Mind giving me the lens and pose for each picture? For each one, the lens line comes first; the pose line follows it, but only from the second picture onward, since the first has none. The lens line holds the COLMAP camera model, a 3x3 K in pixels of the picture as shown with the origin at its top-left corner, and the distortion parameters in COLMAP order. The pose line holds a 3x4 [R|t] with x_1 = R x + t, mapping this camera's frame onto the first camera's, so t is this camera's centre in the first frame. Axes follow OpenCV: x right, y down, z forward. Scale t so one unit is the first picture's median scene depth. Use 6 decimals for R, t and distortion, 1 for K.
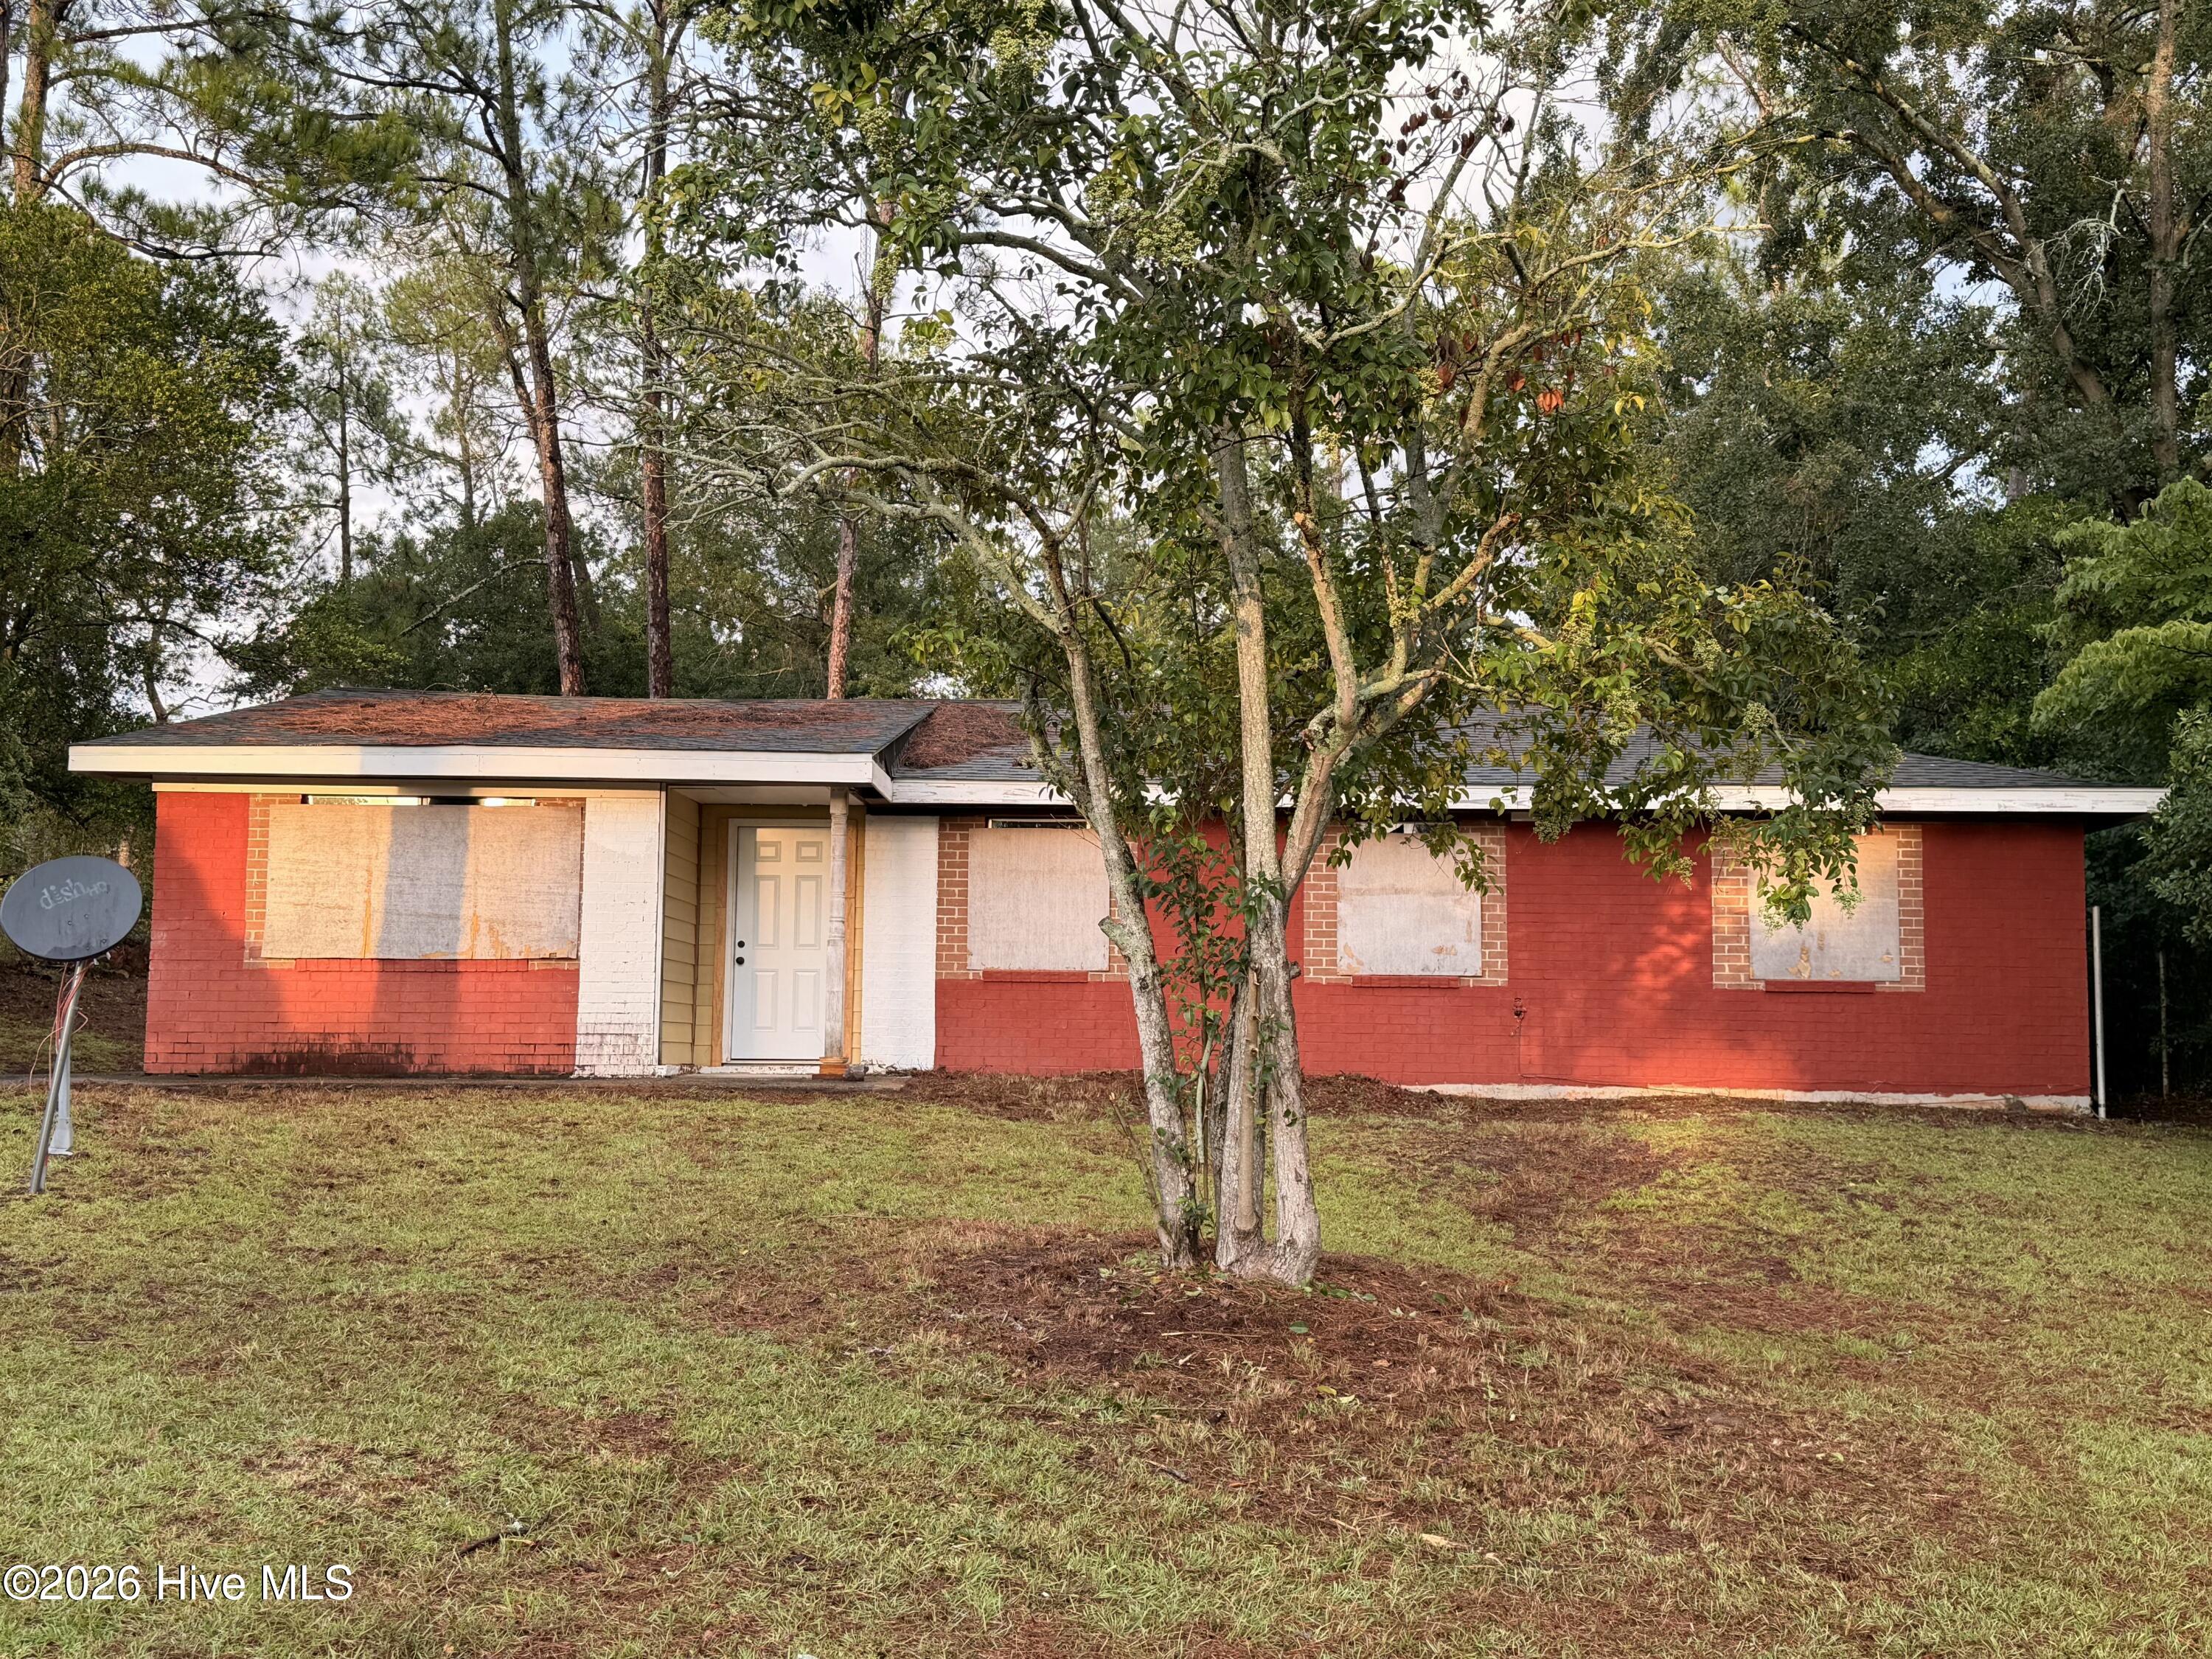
lens RADIAL K [[2296.1, 0, 1106.0], [0, 2296.1, 829.5], [0, 0, 1]] dist [0.148789, -0.301493]
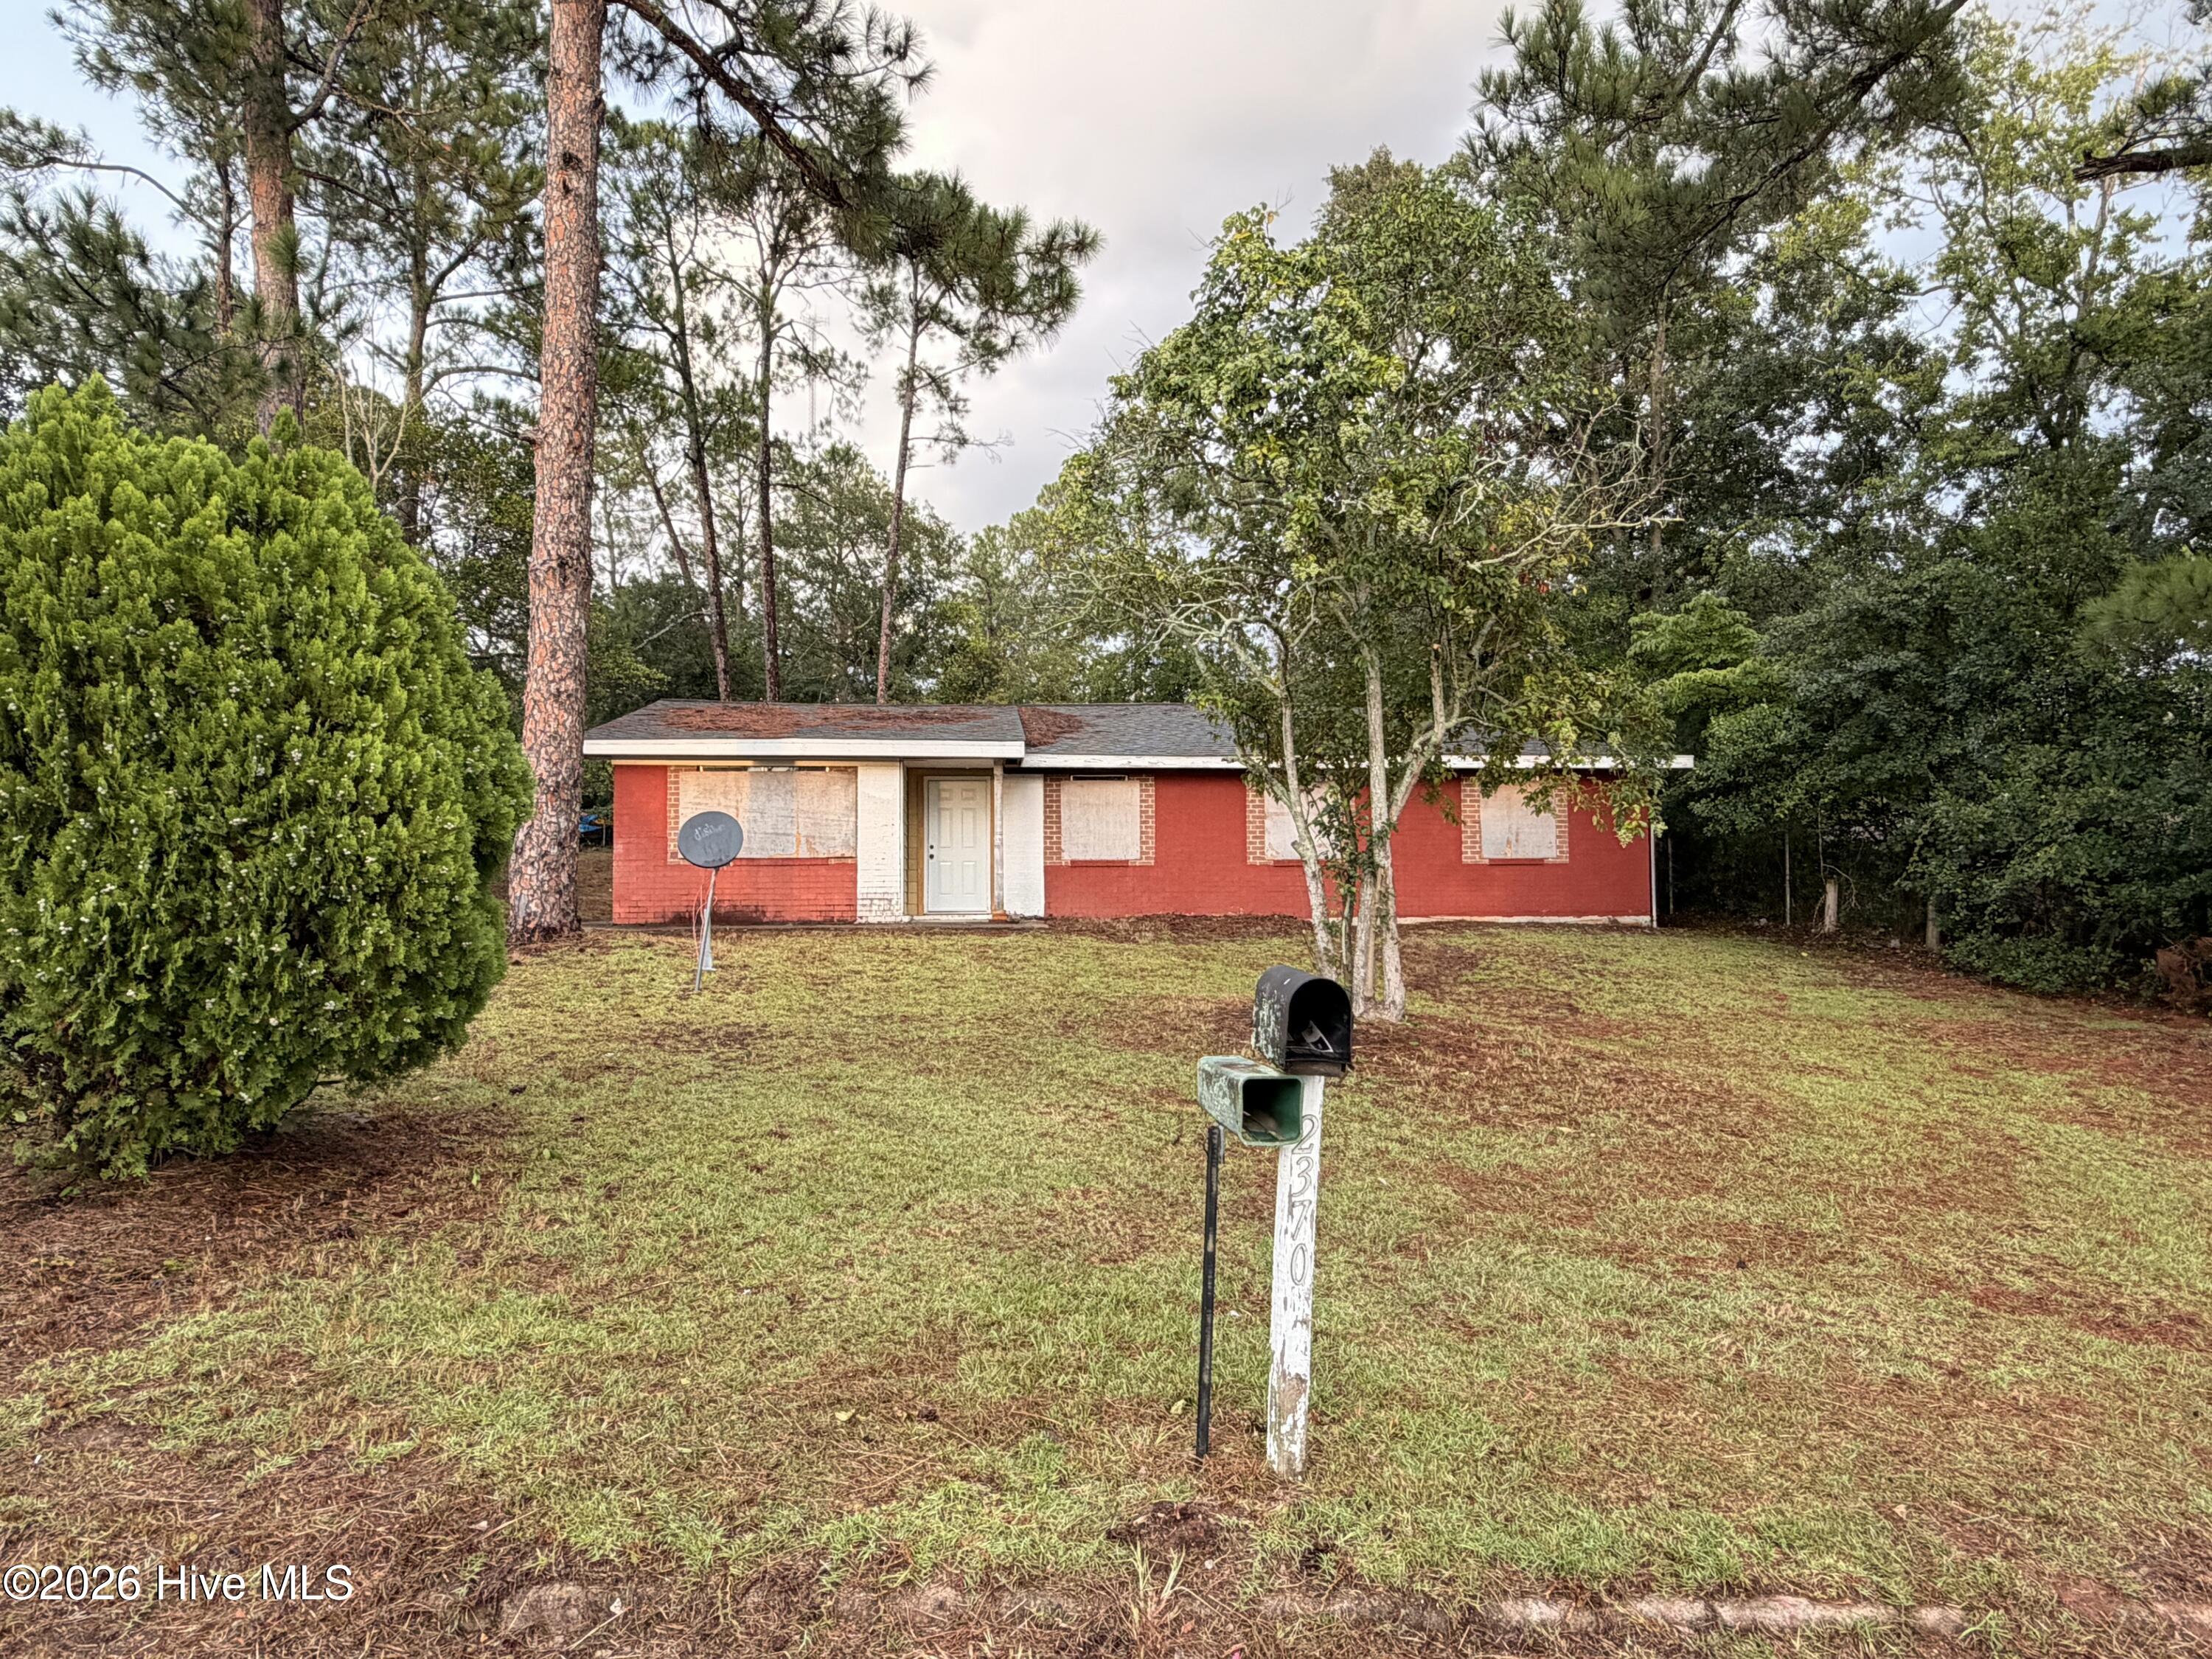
lens RADIAL K [[1395.4, 0, 1105.6], [0, 1395.4, 840.8], [0, 0, 1]] dist [-0.000777, 0.000299]
pose [[0.993596, -0.013777, 0.112147, -0.153583], [0.007395, 0.998340, 0.057120, -0.016567], [-0.112748, -0.055925, 0.992049, -0.086547]]
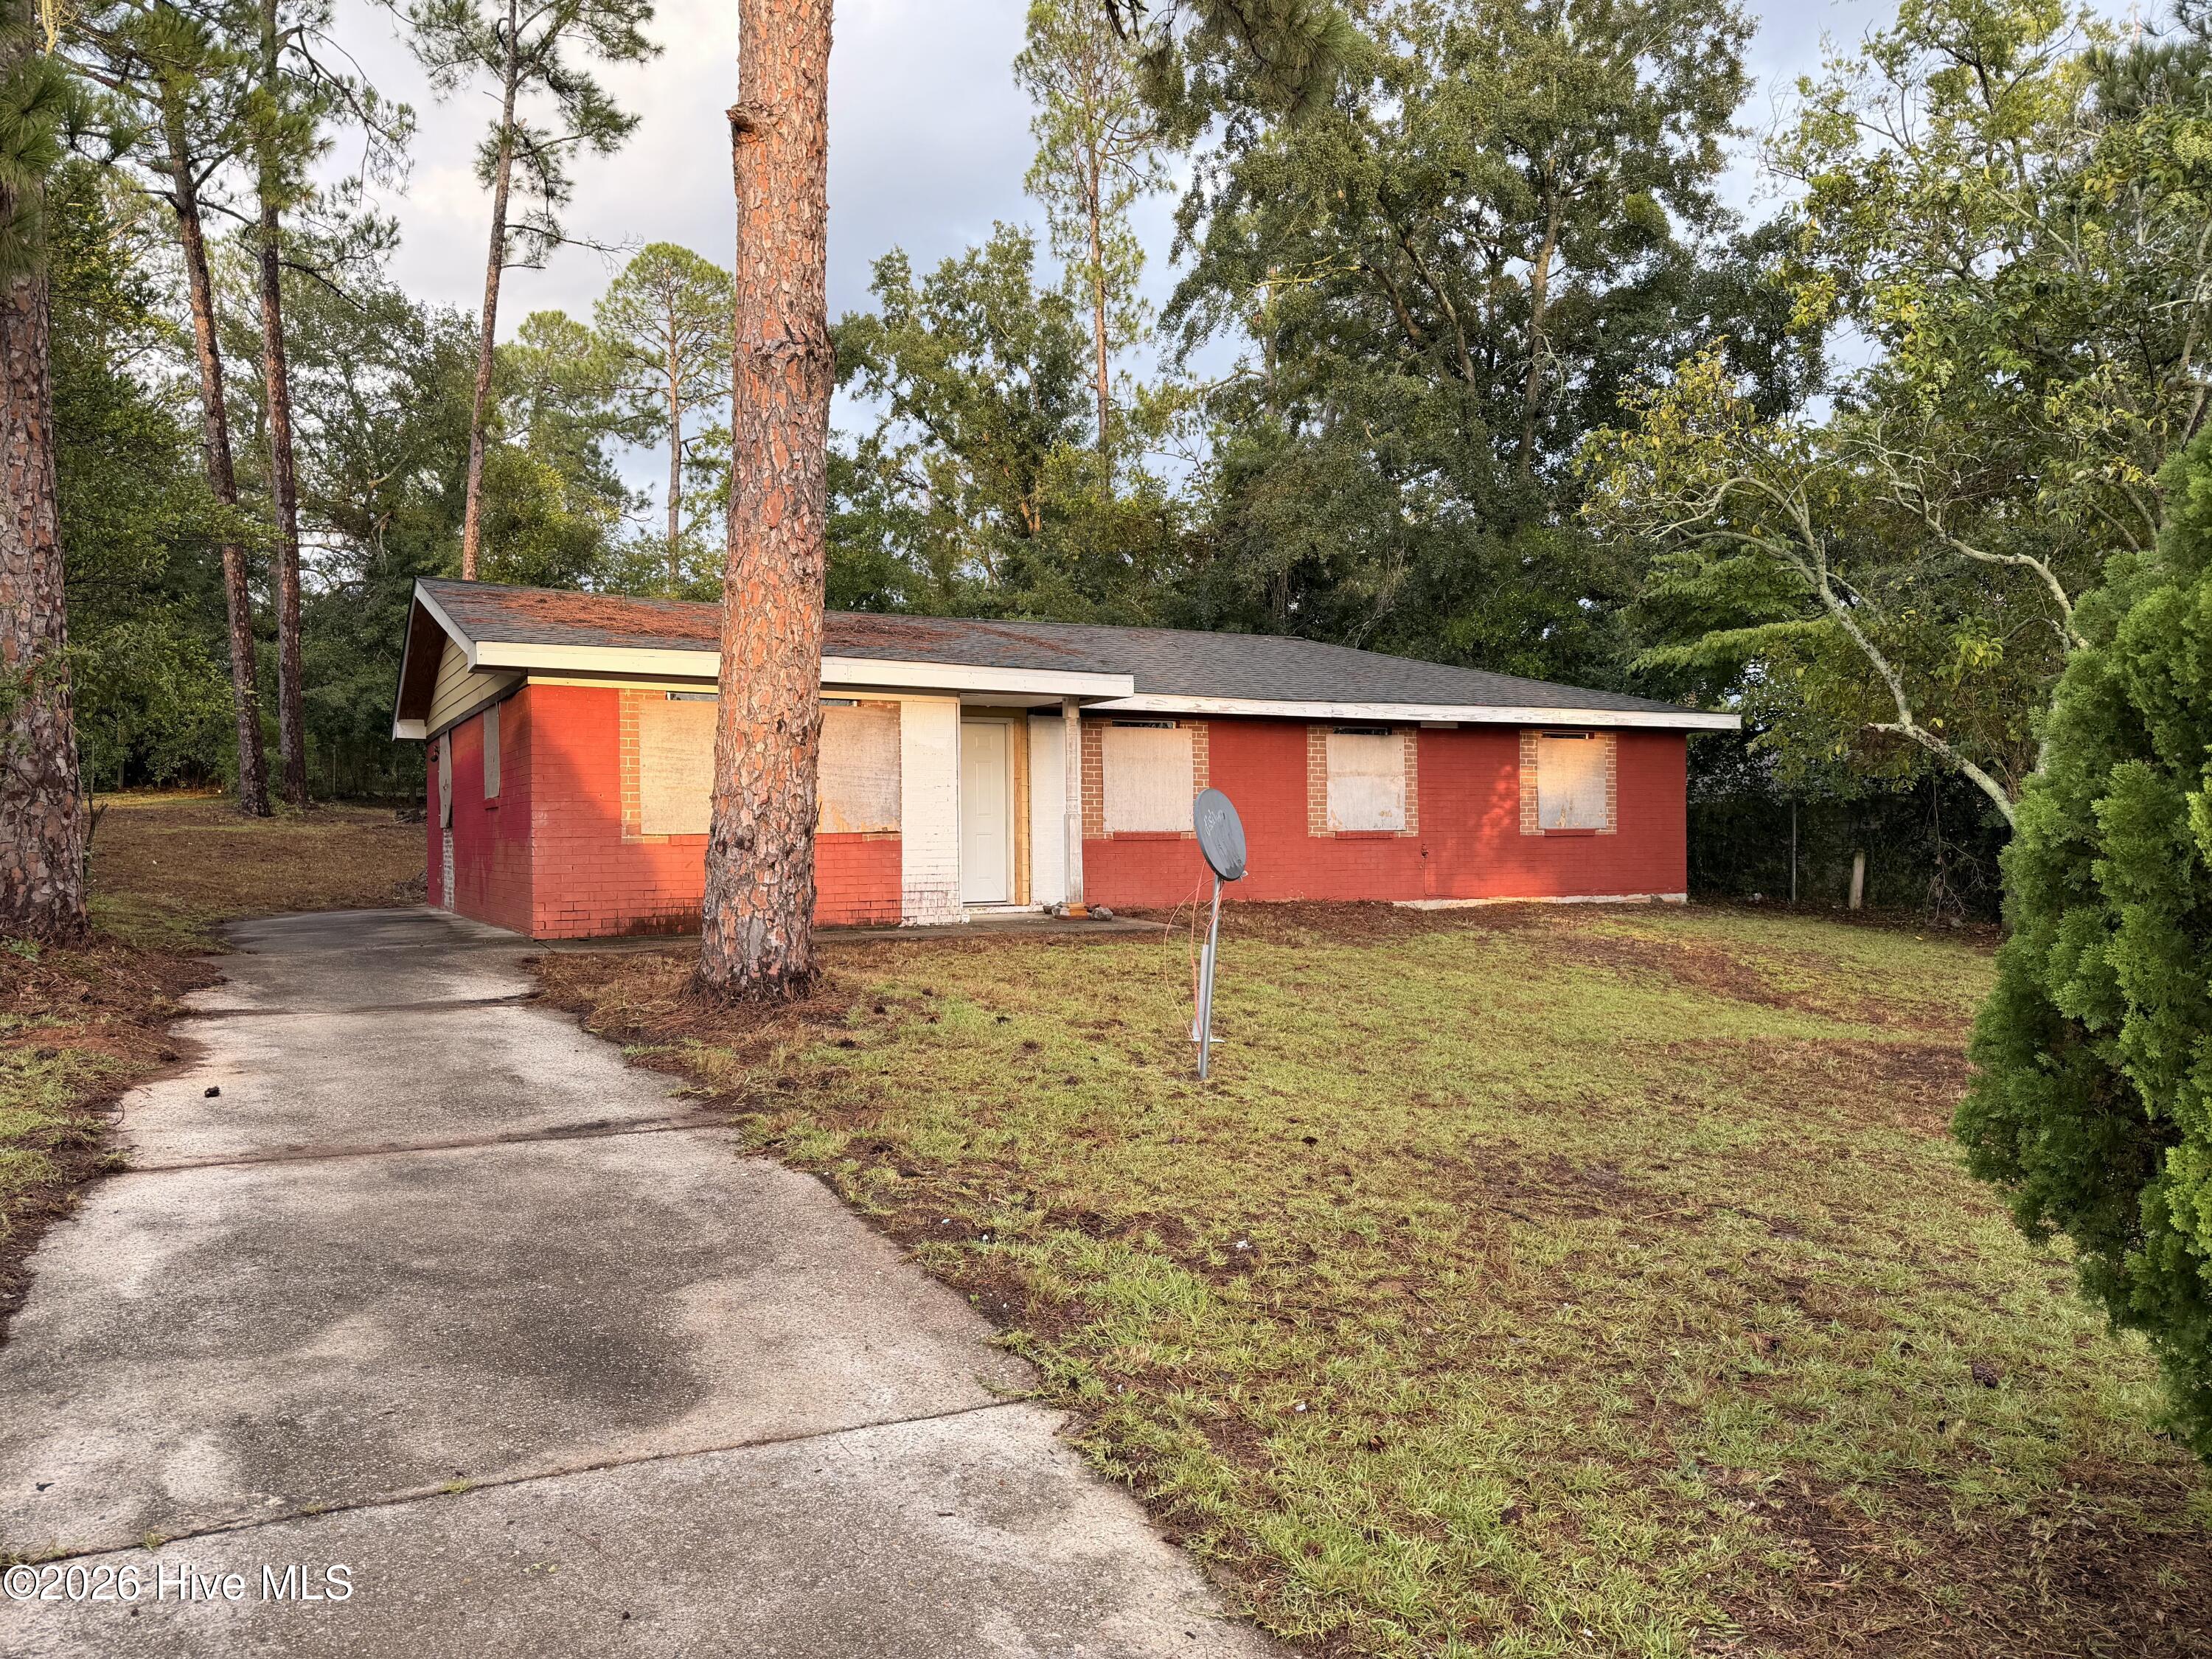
lens RADIAL K [[1562.0, 0, 1104.1], [0, 1562.0, 876.4], [0, 0, 1]] dist [0.001637, -0.006234]
pose [[0.867890, -0.031635, 0.495748, -0.533350], [-0.031639, 0.992424, 0.118719, -0.022452], [-0.495748, -0.118720, 0.860313, 0.217978]]
